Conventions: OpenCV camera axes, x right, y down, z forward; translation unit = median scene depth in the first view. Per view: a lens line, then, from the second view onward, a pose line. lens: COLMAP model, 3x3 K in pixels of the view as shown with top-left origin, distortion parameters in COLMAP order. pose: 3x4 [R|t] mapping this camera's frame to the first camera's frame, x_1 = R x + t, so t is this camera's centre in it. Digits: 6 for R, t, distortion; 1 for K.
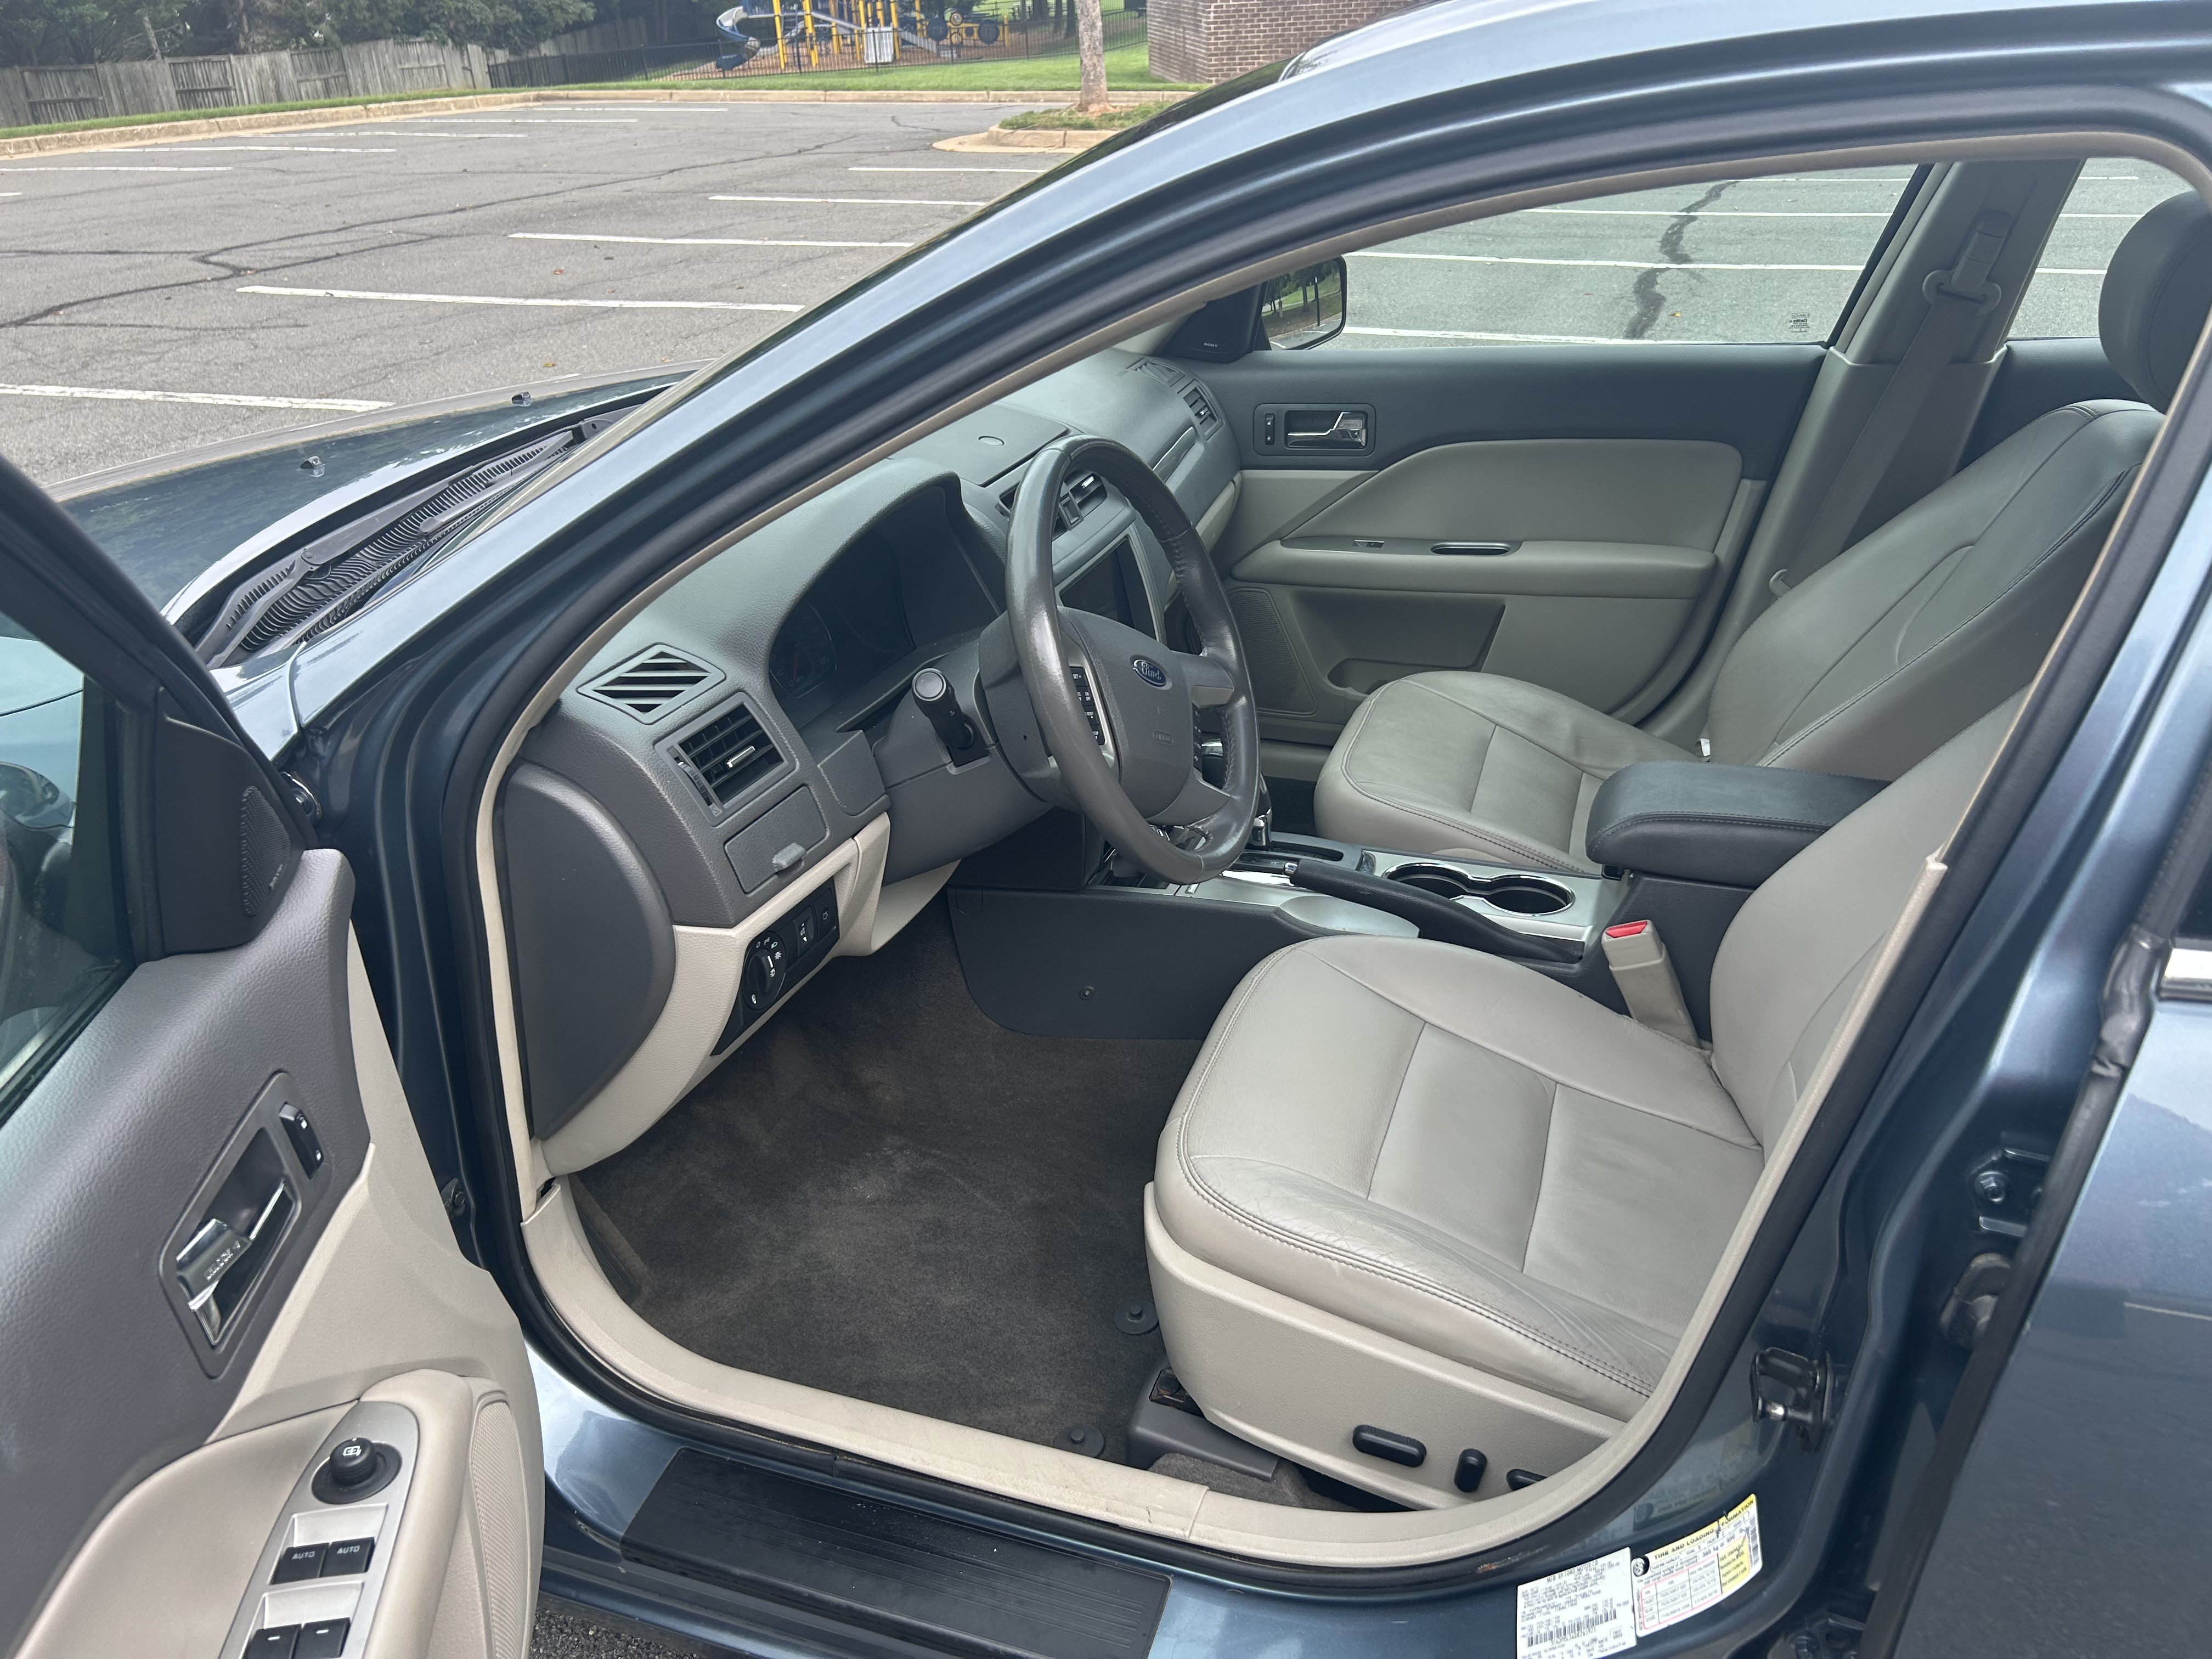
lens RADIAL K [[1665.6, 0, 1118.4], [0, 1665.6, 815.8], [0, 0, 1]] dist [0.043948, -0.045591]
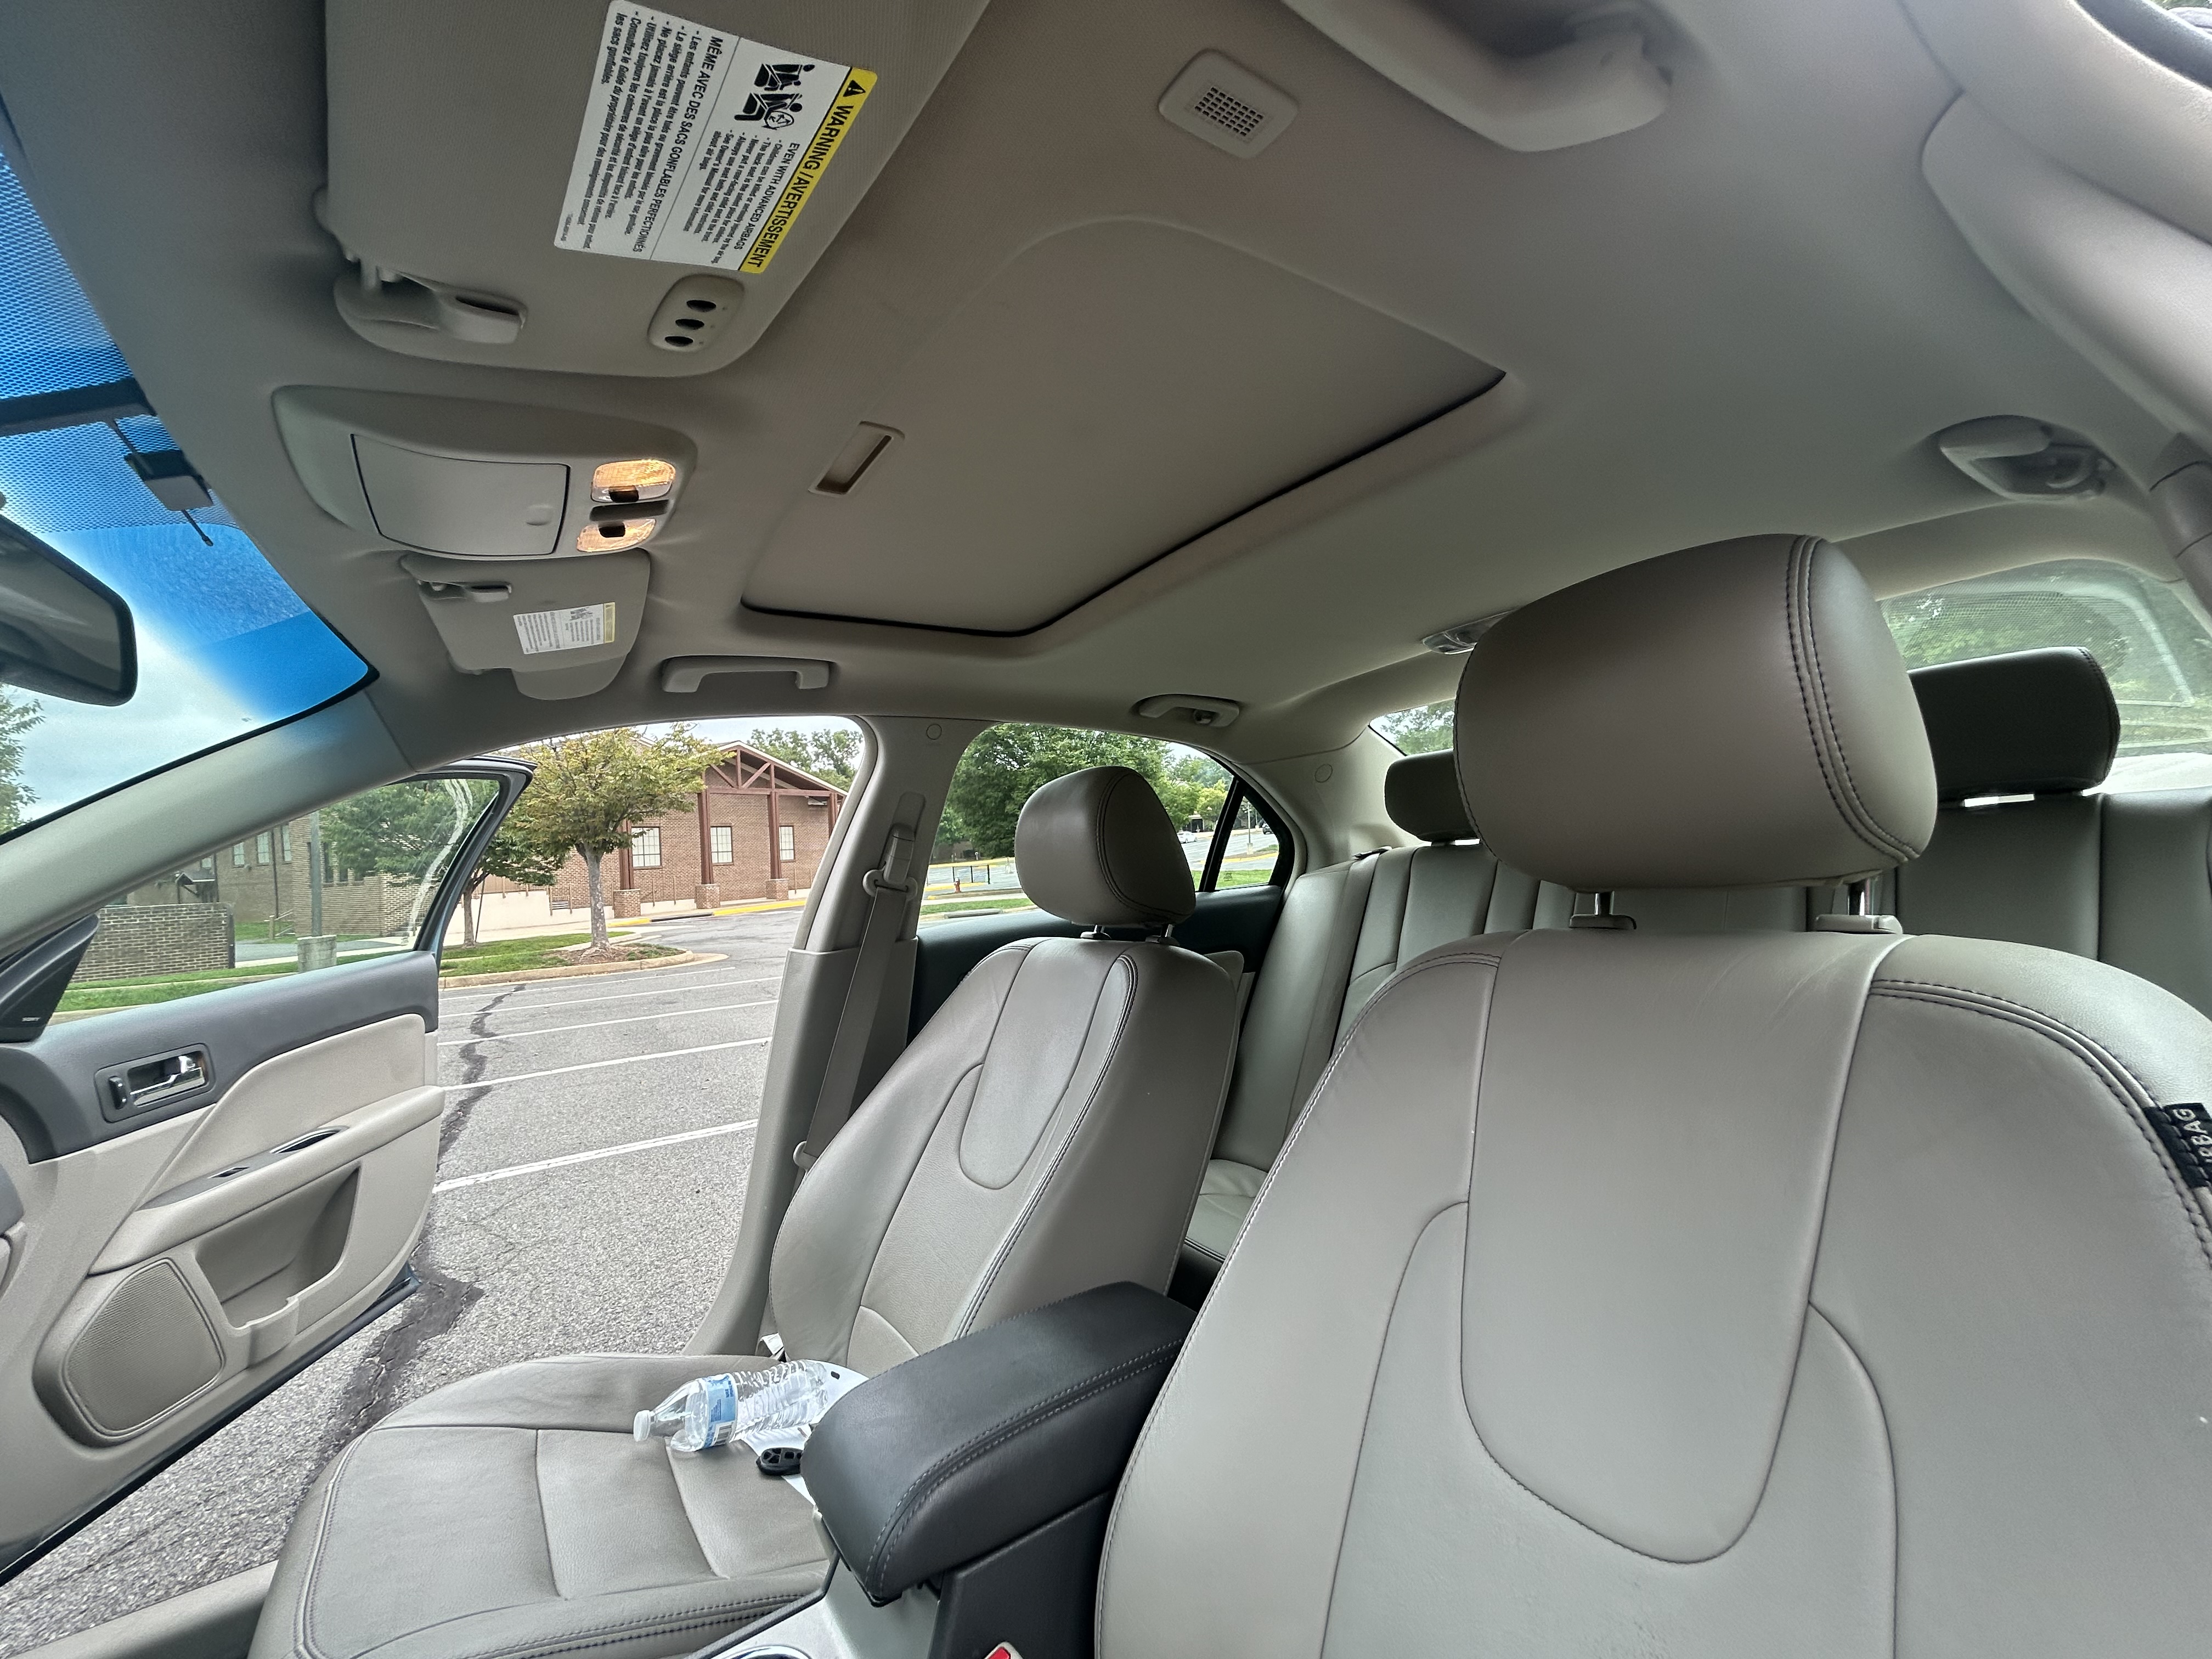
lens RADIAL K [[943.1, 0, 1106.0], [0, 943.1, 829.5], [0, 0, 1]] dist [-0.000283, -0.000025]
pose [[0.615305, 0.011362, 0.788207, 0.033078], [0.387193, 0.866611, -0.314750, -0.055030], [-0.686645, 0.498856, 0.528831, 0.446726]]
